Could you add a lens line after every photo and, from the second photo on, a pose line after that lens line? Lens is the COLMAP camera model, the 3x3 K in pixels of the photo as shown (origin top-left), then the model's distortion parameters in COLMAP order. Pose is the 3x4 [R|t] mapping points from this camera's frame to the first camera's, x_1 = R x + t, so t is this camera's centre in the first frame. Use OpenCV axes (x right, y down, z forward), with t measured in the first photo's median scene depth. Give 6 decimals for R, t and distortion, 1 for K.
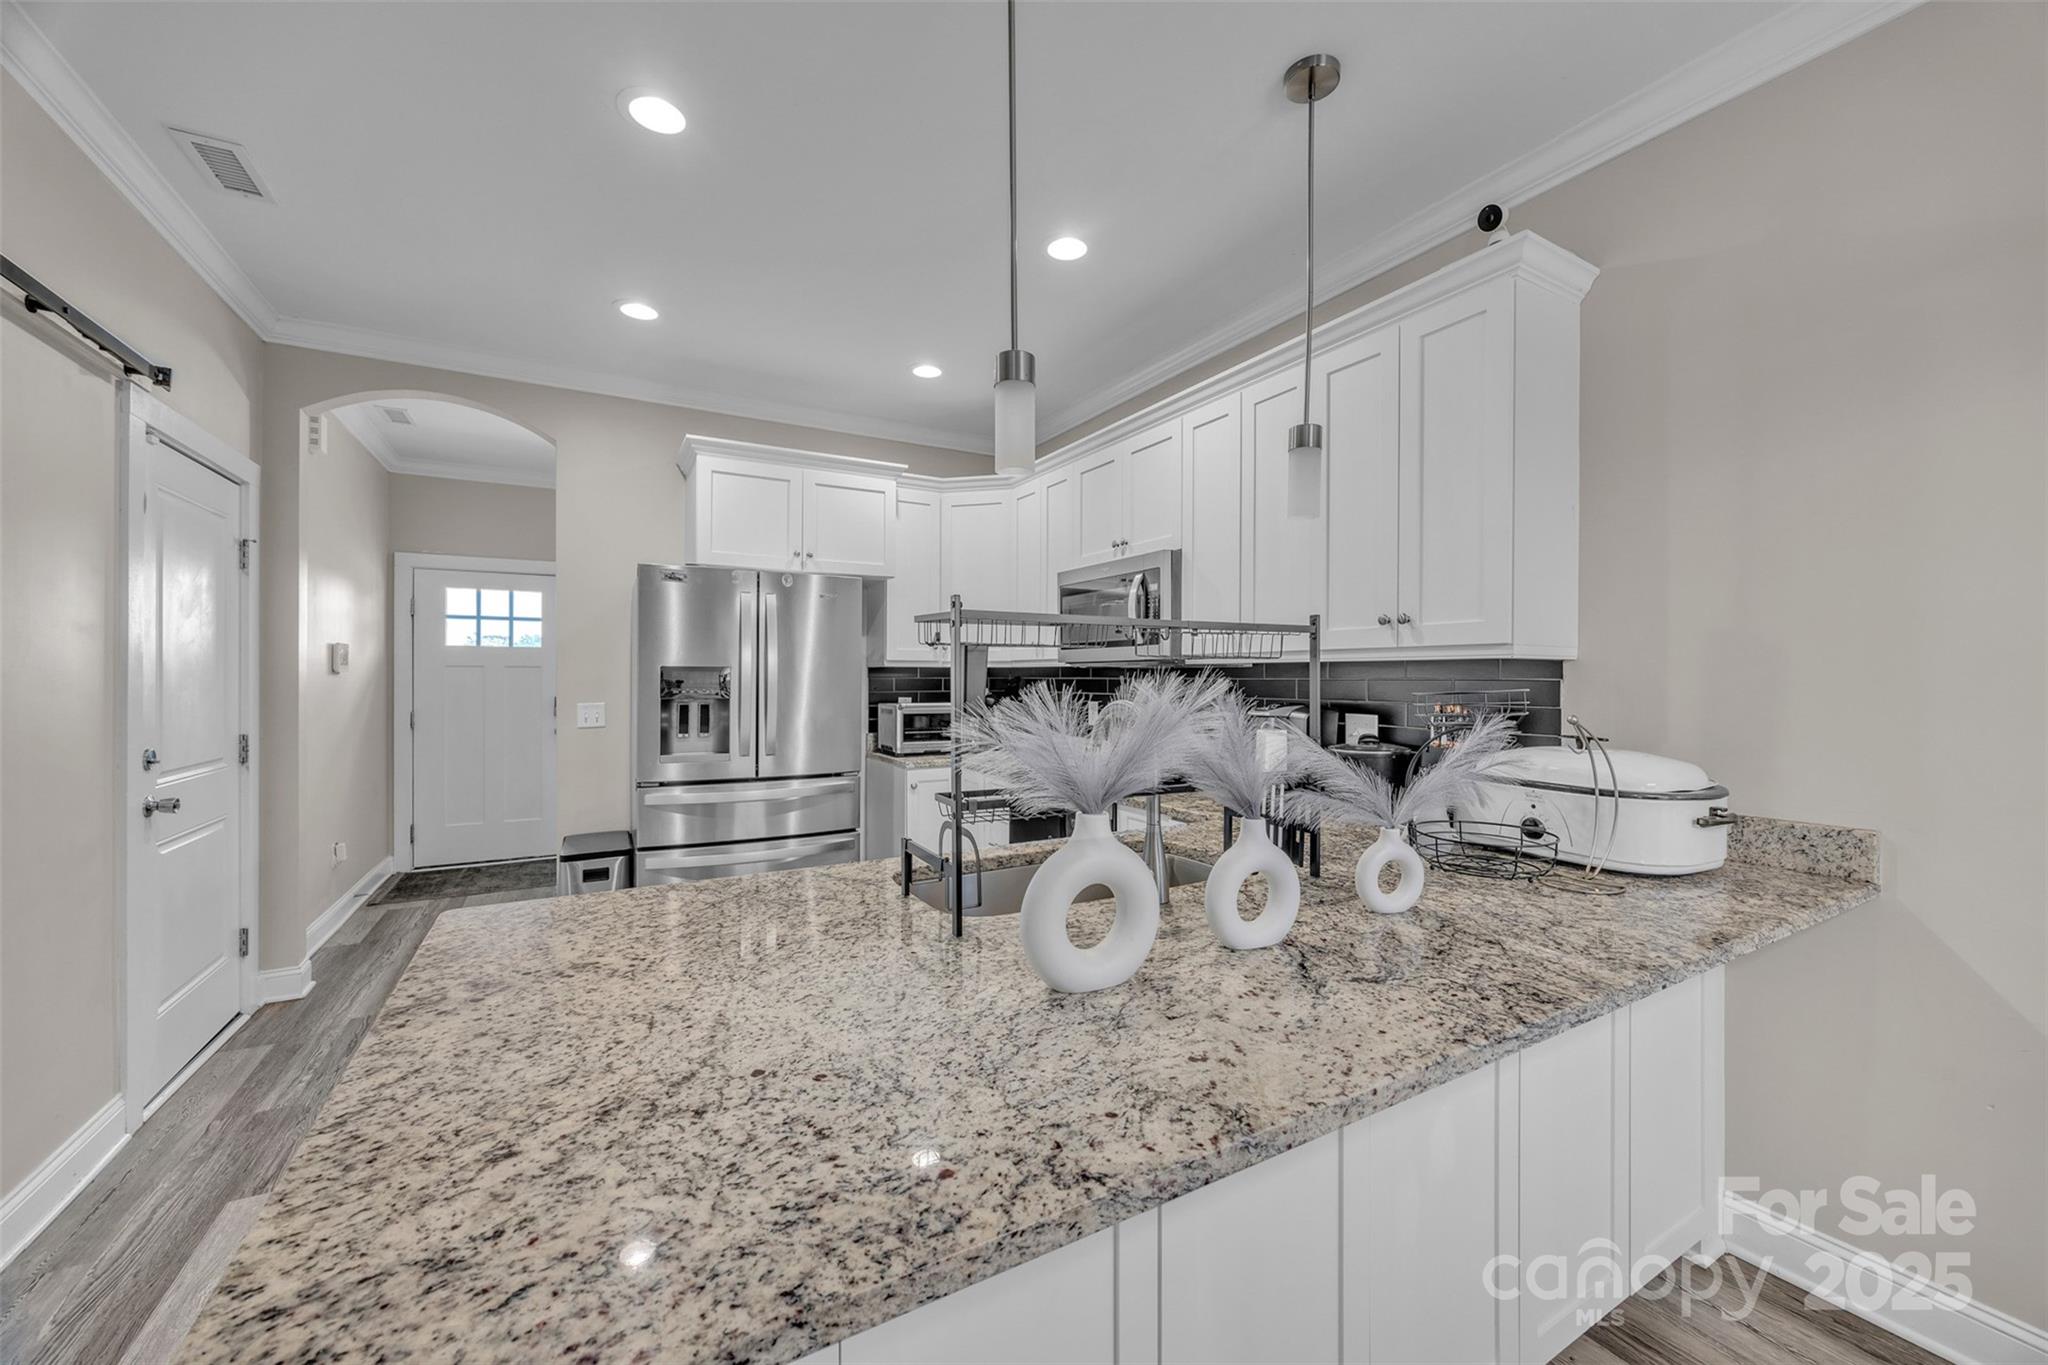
lens RADIAL K [[784.3, 0, 1026.4], [0, 784.3, 679.9], [0, 0, 1]] dist [-0.004975, 0.000635]
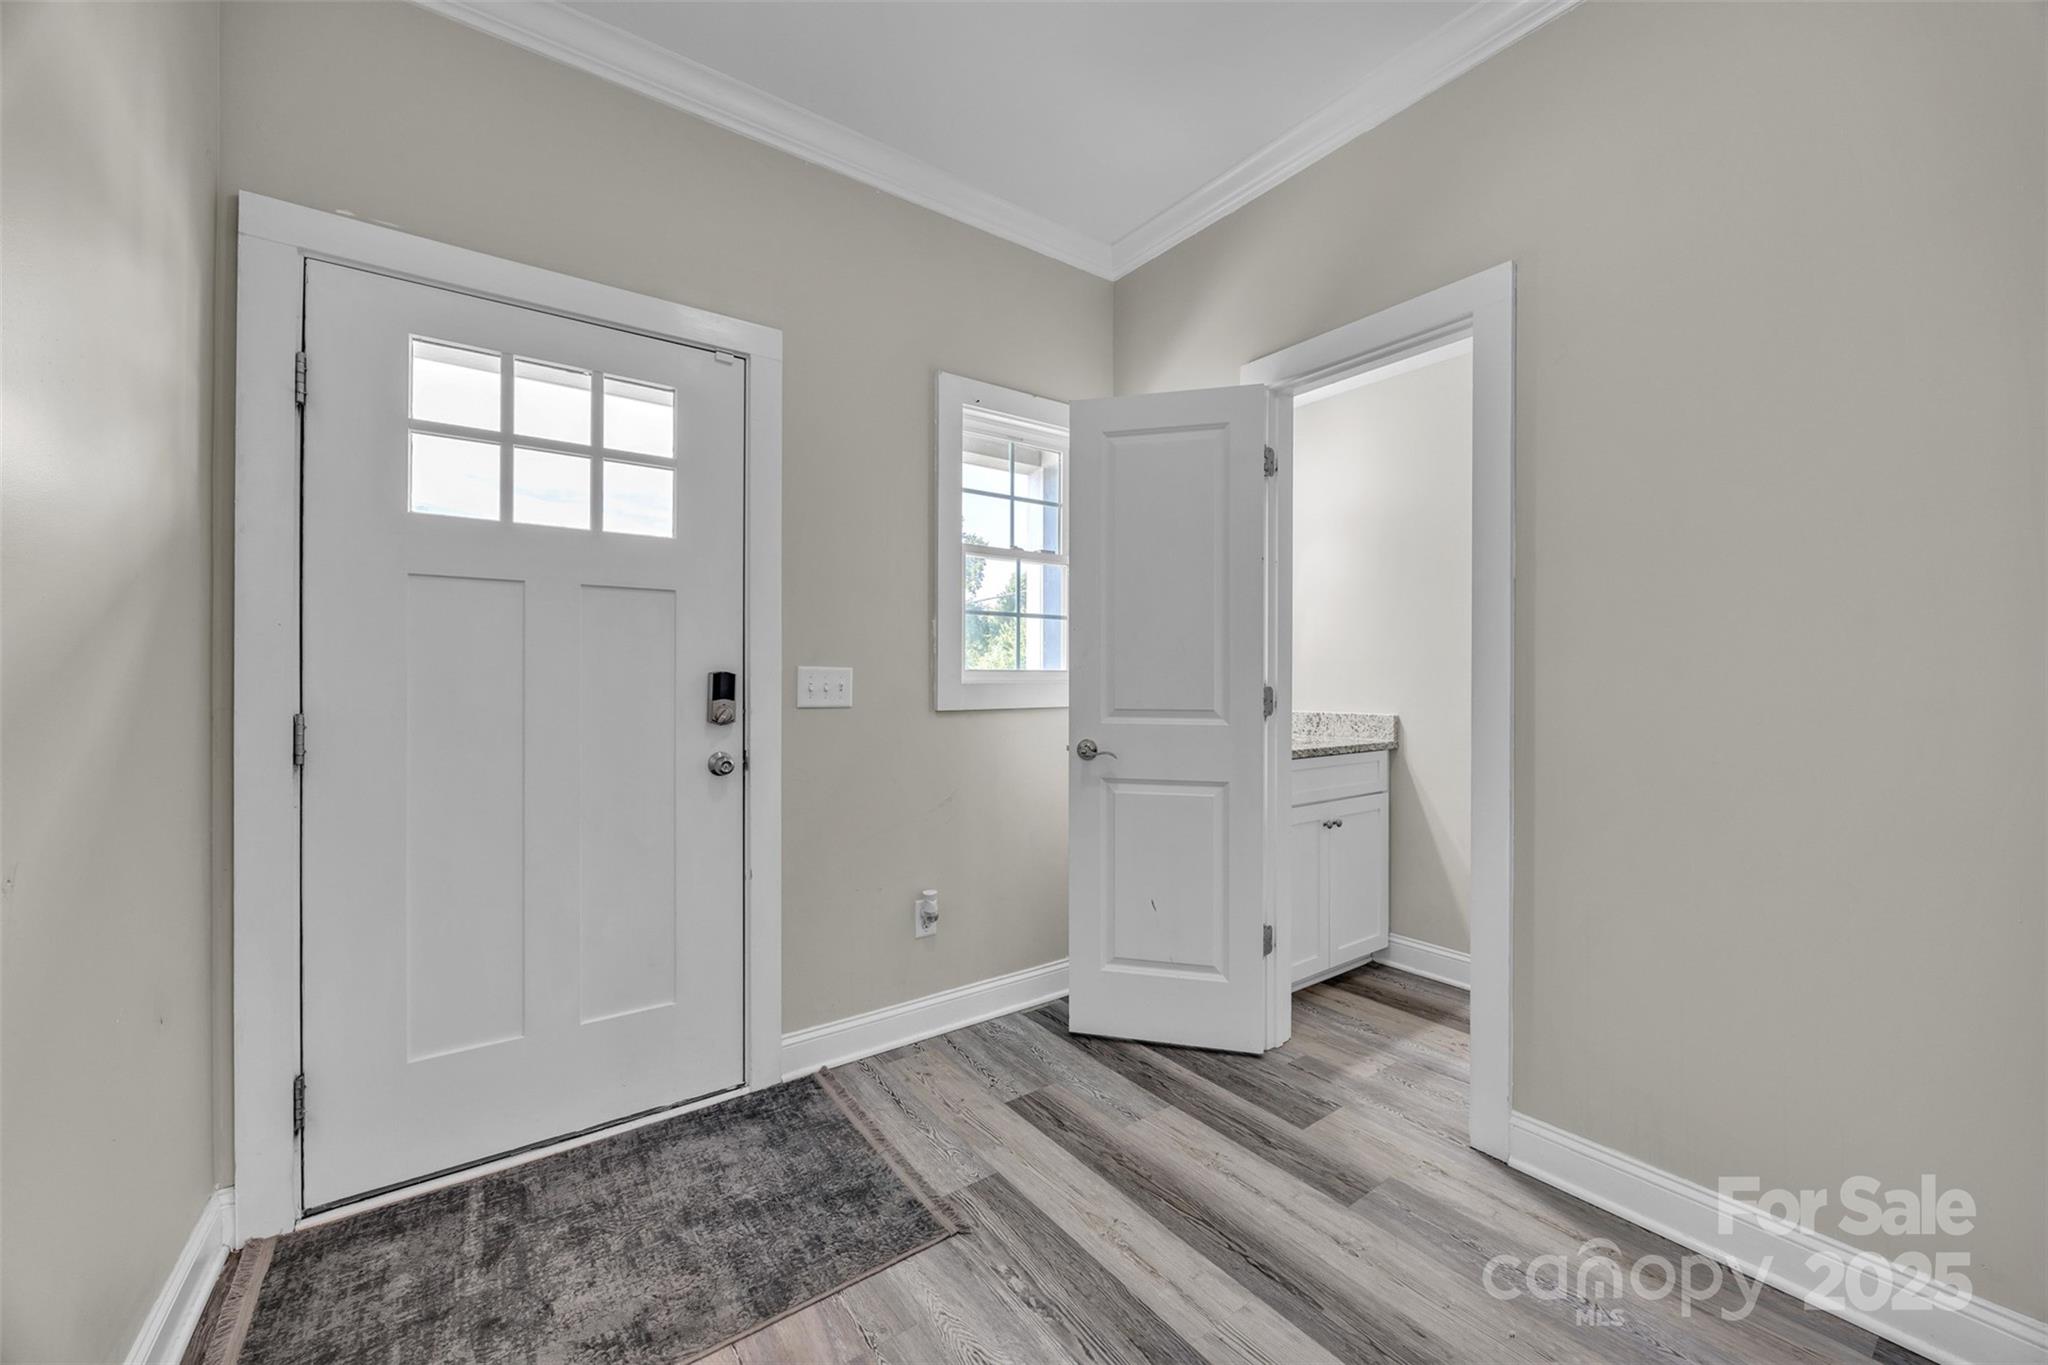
lens RADIAL K [[784.3, 0, 1030.7], [0, 784.3, 684.6], [0, 0, 1]] dist [-0.004975, 0.000635]
pose [[0.993187, 0.000637, 0.116533, -0.851279], [-0.000456, 0.999999, -0.001578, 0.047525], [-0.116534, 0.001514, 0.993186, 1.050577]]
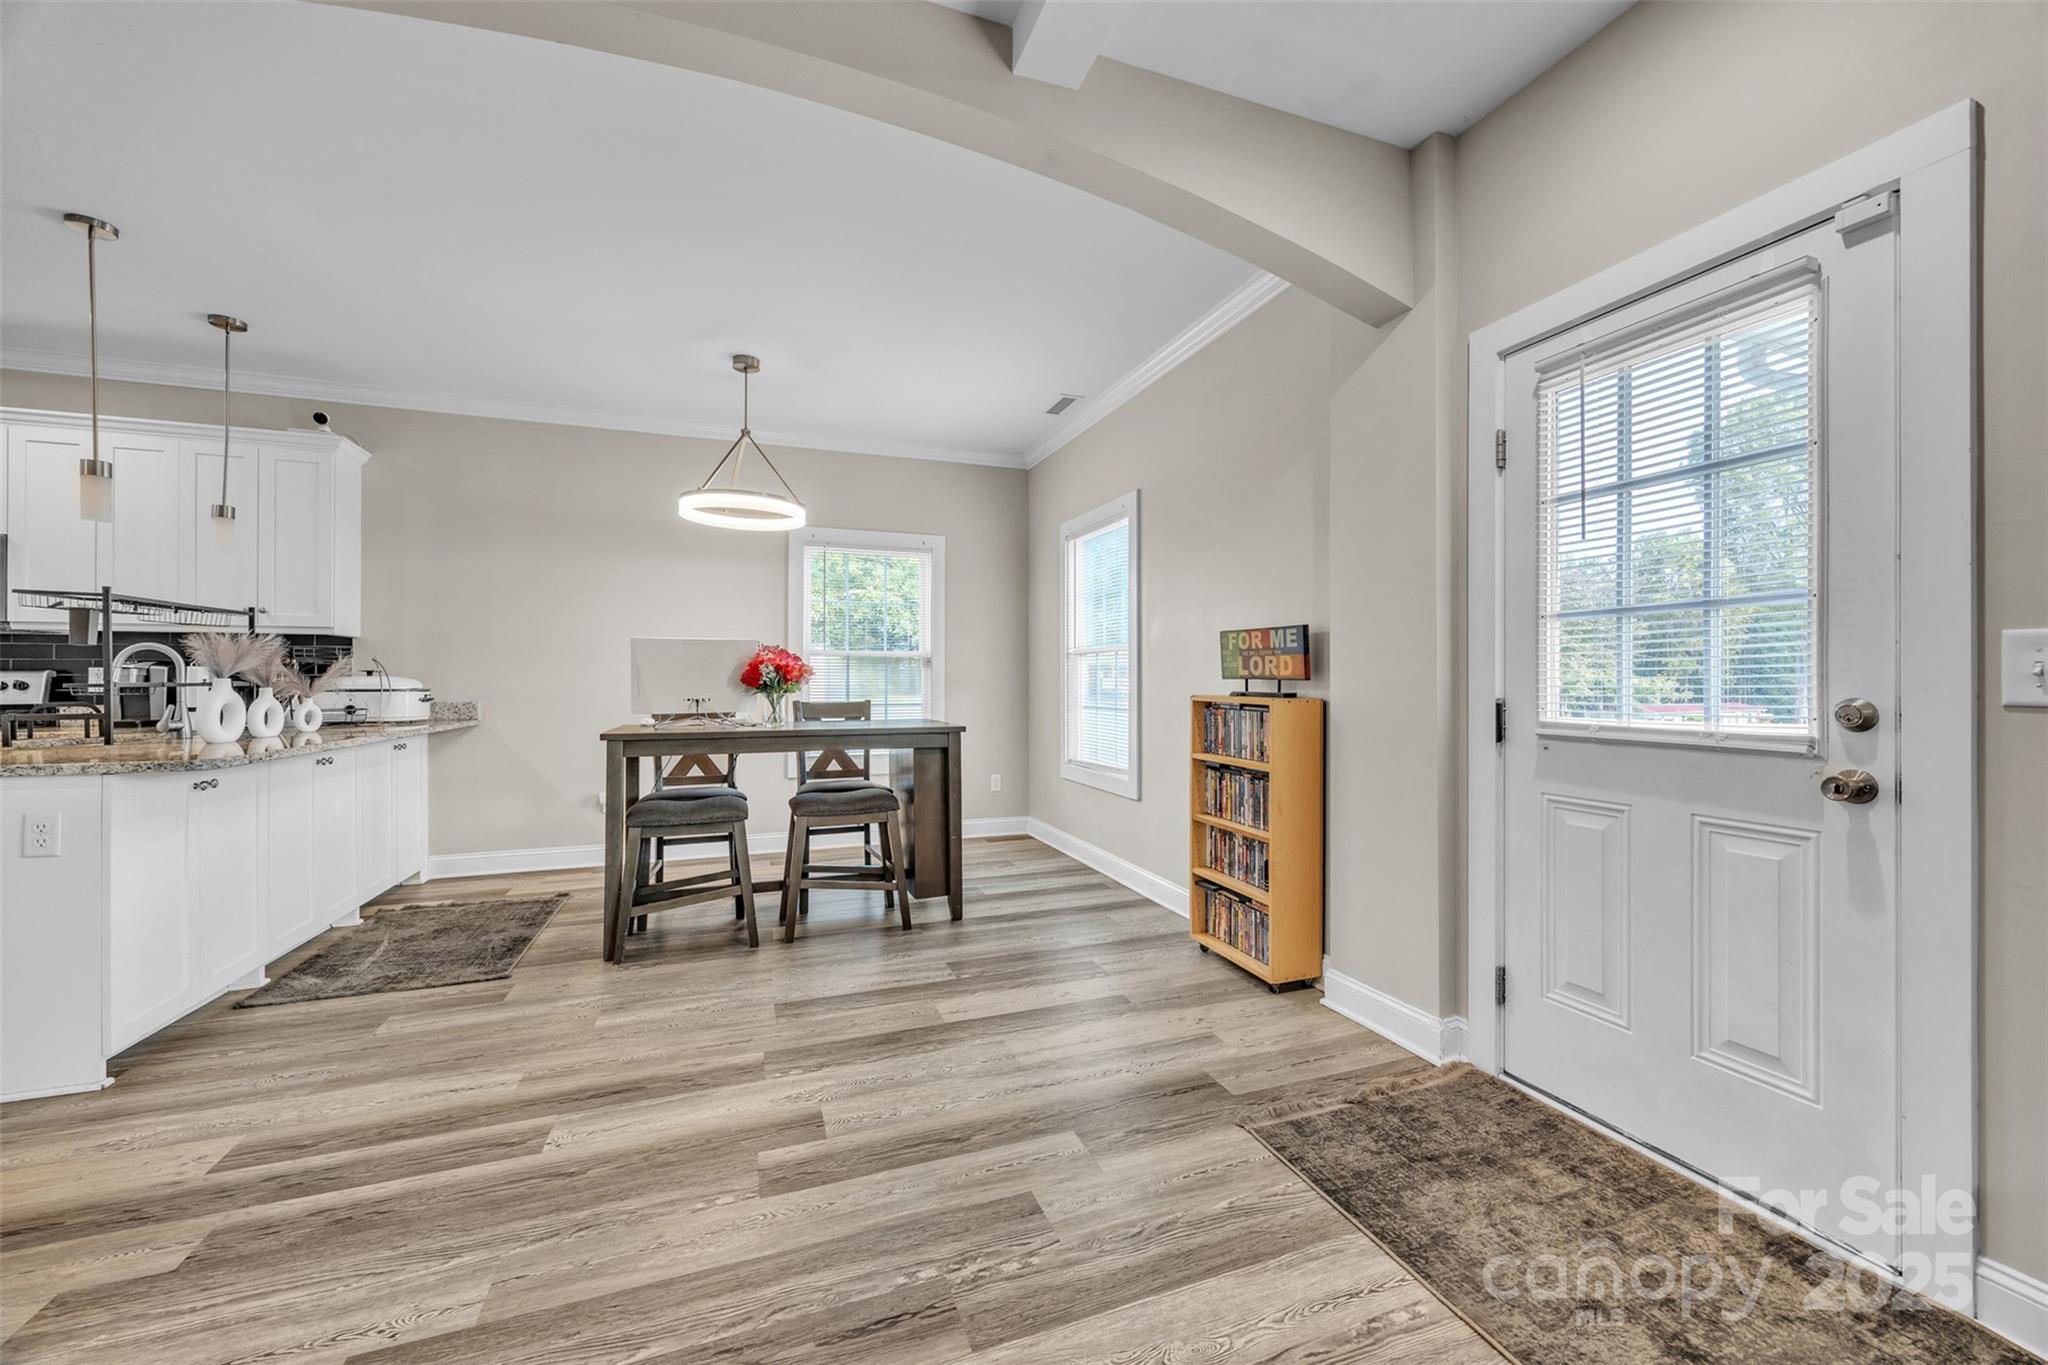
lens RADIAL K [[784.3, 0, 1032.0], [0, 784.3, 679.9], [0, 0, 1]] dist [-0.004975, 0.000635]
pose [[0.156844, -0.002292, 0.987621, -0.675040], [0.004732, 0.999988, 0.001569, 0.058564], [-0.987612, 0.004427, 0.156853, -0.687629]]
